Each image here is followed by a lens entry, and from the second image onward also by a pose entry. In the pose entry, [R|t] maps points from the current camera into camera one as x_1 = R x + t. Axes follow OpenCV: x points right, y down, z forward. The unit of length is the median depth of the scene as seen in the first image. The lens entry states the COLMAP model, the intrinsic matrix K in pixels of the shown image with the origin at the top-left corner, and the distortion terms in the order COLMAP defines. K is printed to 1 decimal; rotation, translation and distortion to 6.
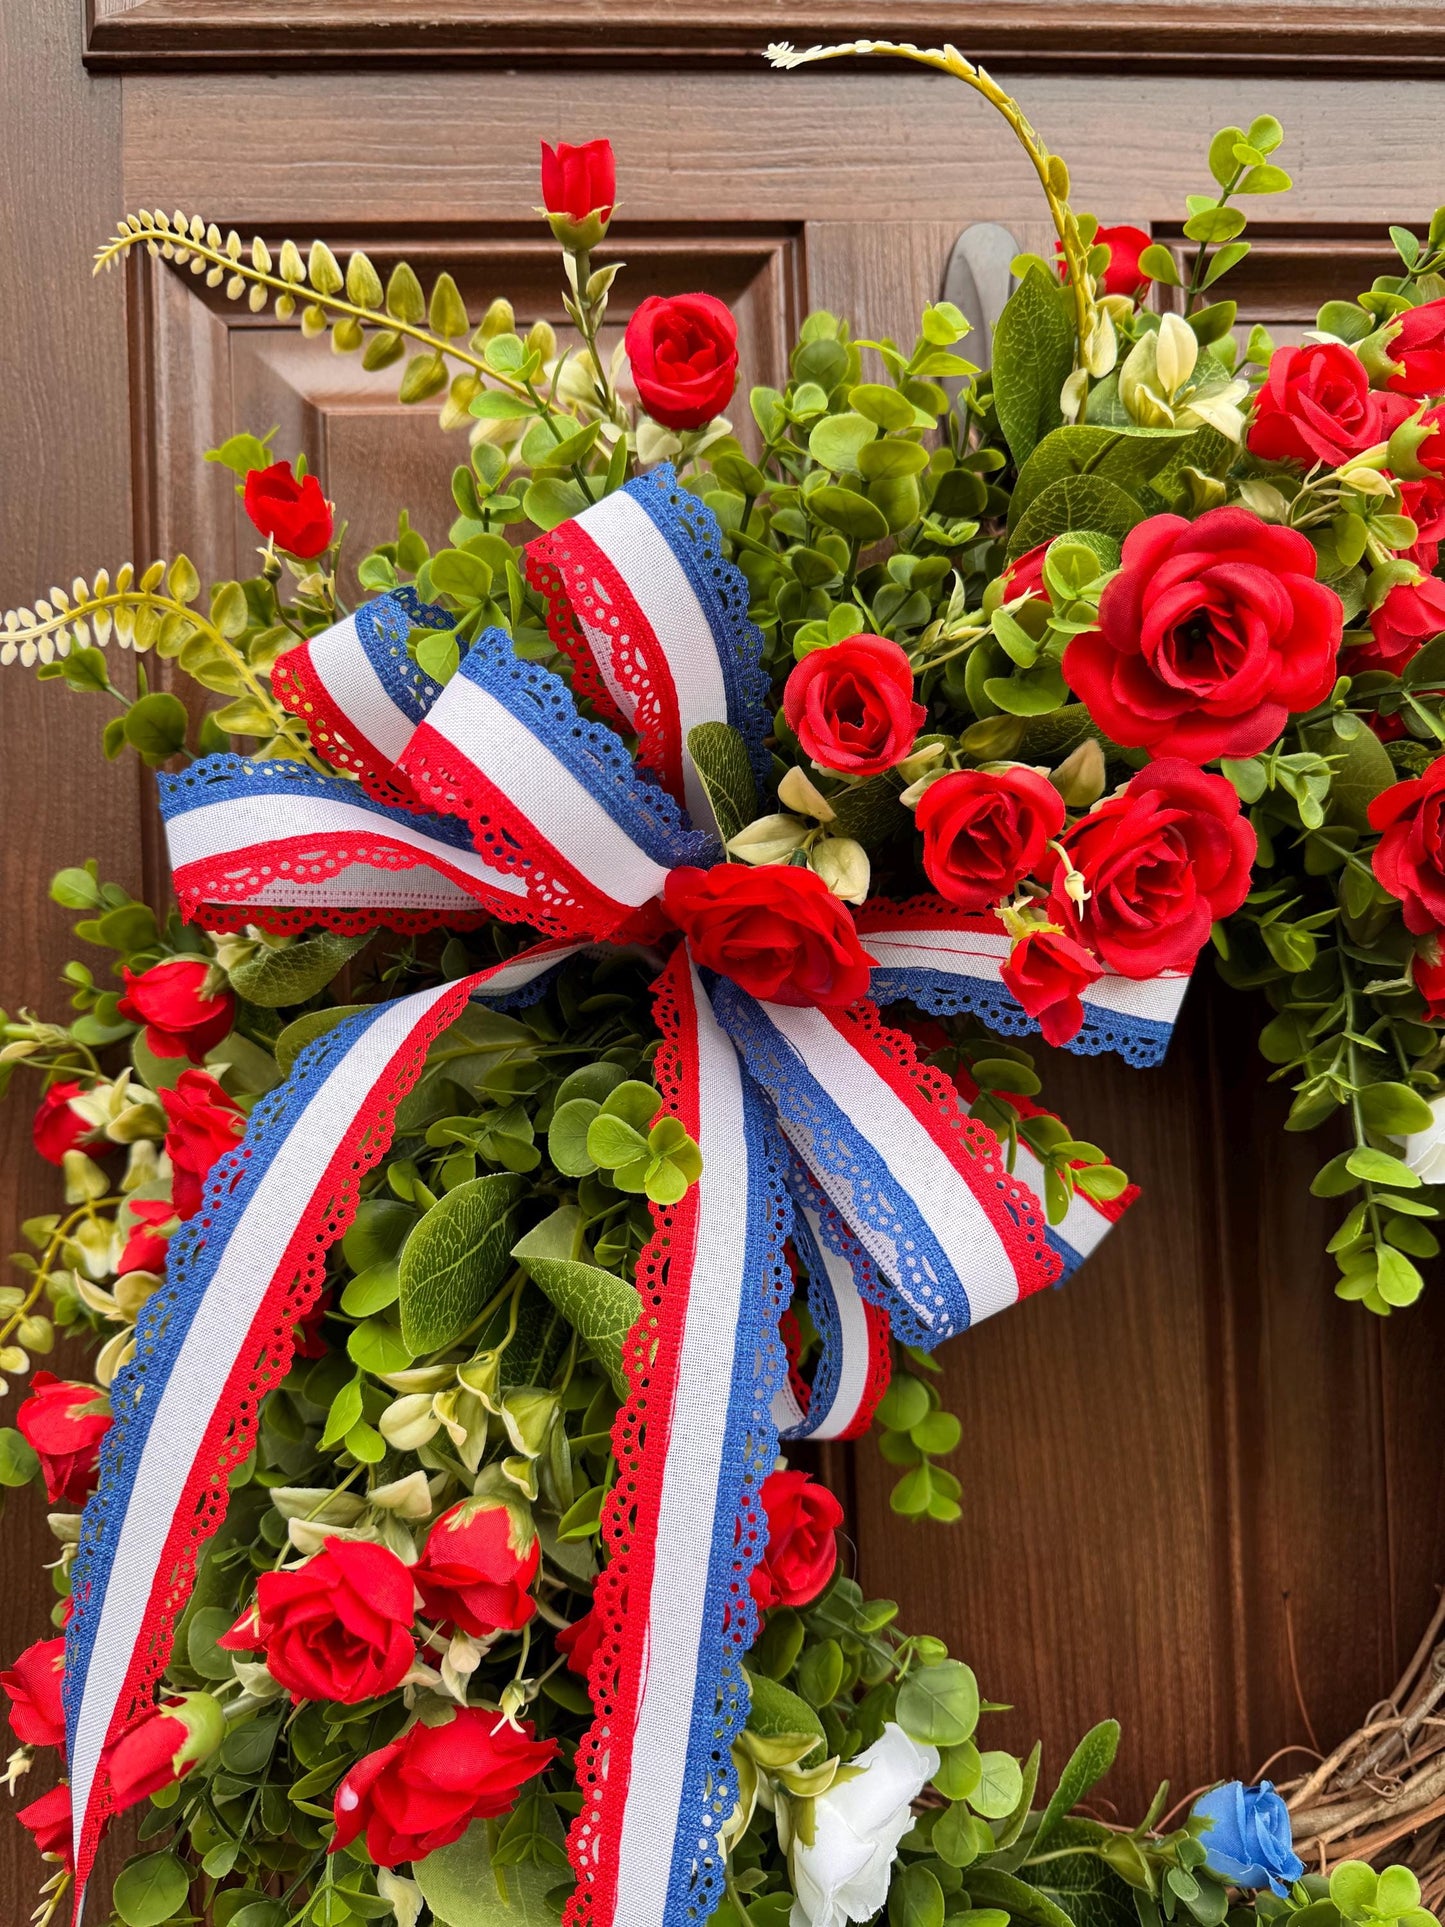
lens RADIAL K [[1463.0, 0, 725.0], [0, 1463.0, 952.6], [0, 0, 1]] dist [0.026221, -0.055064]
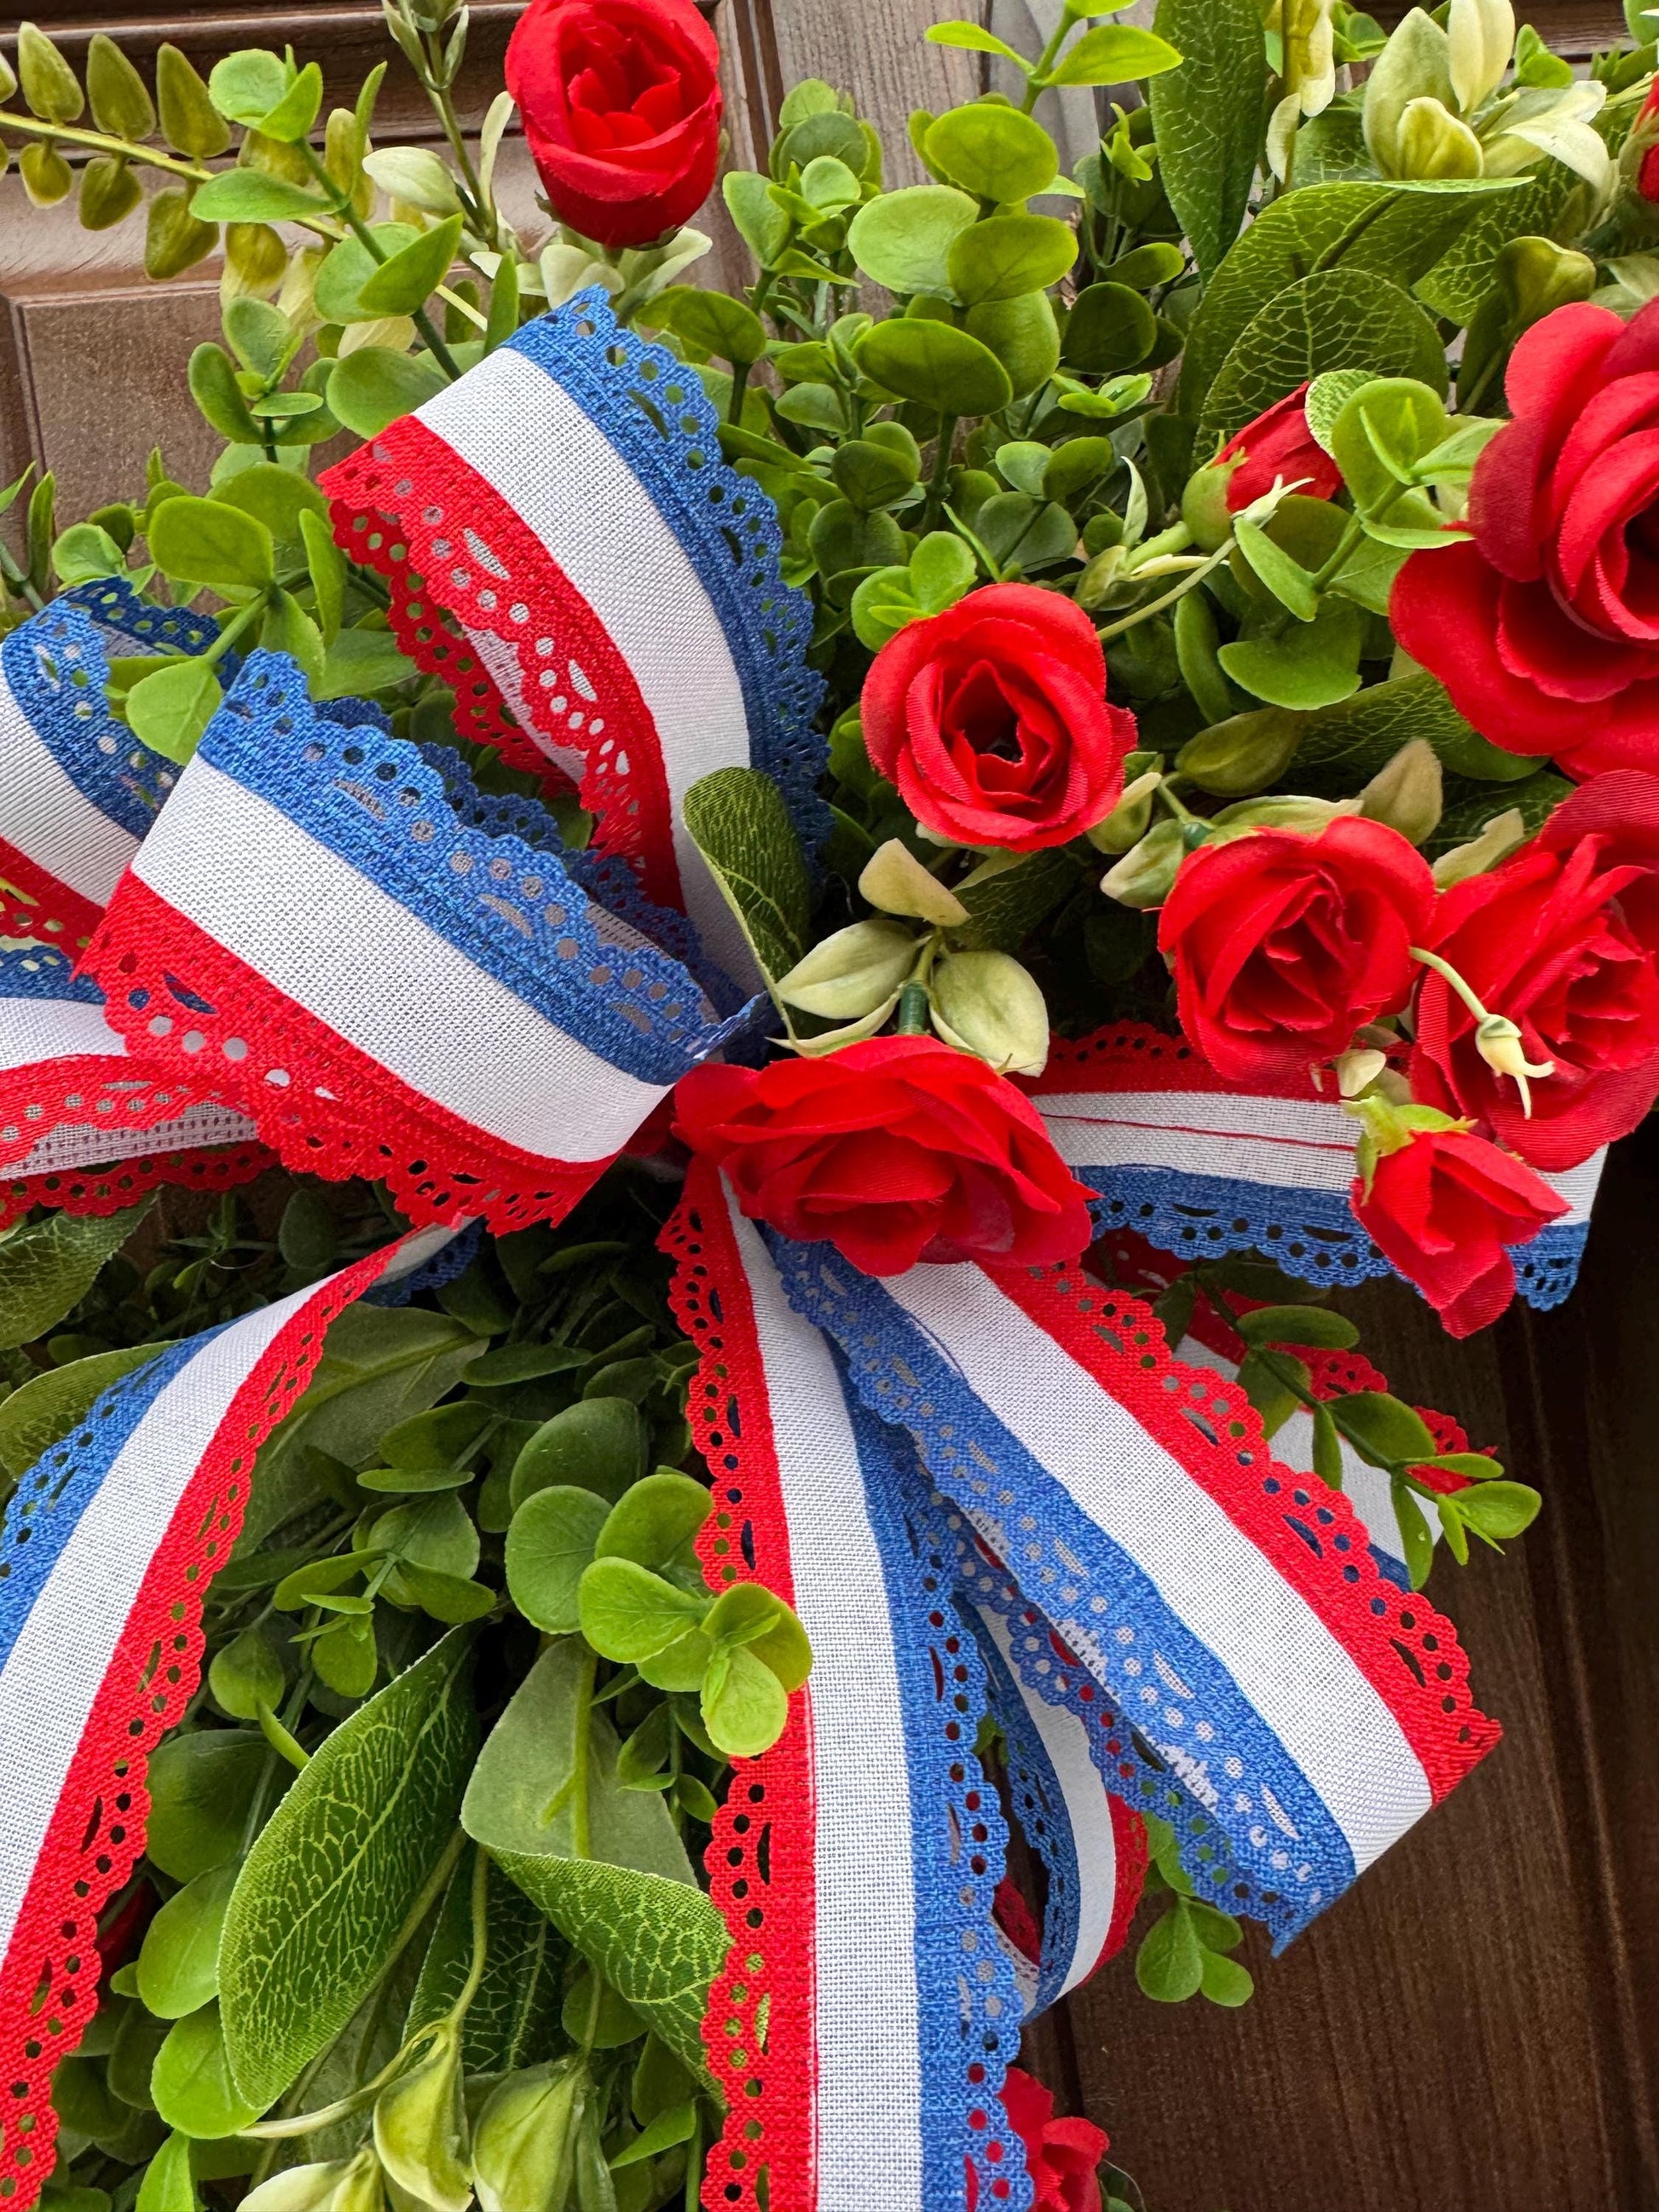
lens RADIAL K [[1614.9, 0, 809.7], [0, 1614.9, 958.4], [0, 0, 1]] dist [-0.012827, 0.010164]
pose [[0.991789, -0.107838, 0.068749, -0.027217], [0.107043, 0.994139, 0.015150, -0.094354], [-0.069980, -0.007667, 0.997519, 0.398696]]
